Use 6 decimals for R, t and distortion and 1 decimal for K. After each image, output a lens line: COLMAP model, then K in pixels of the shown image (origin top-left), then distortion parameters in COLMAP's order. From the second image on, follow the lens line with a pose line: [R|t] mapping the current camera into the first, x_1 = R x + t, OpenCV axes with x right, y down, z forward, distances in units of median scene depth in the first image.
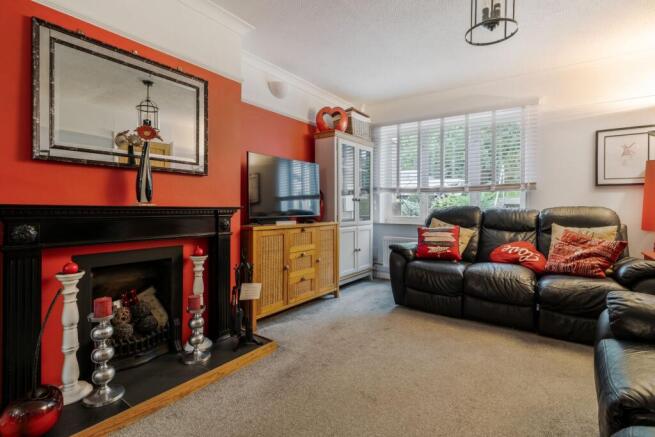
lens RADIAL K [[316.7, 0, 327.0], [0, 316.7, 208.0], [0, 0, 1]] dist [0.000479, 0.000083]
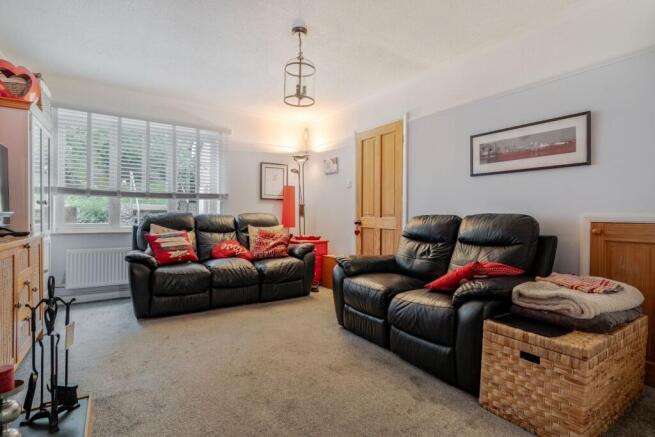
lens RADIAL K [[332.4, 0, 327.5], [0, 332.4, 218.5], [0, 0, 1]] dist [0.000594, 0.000009]
pose [[0.351078, -0.013247, 0.936252, -0.512232], [-0.002102, 0.999886, 0.014936, -0.002631], [-0.936344, -0.007212, 0.351010, 0.156954]]
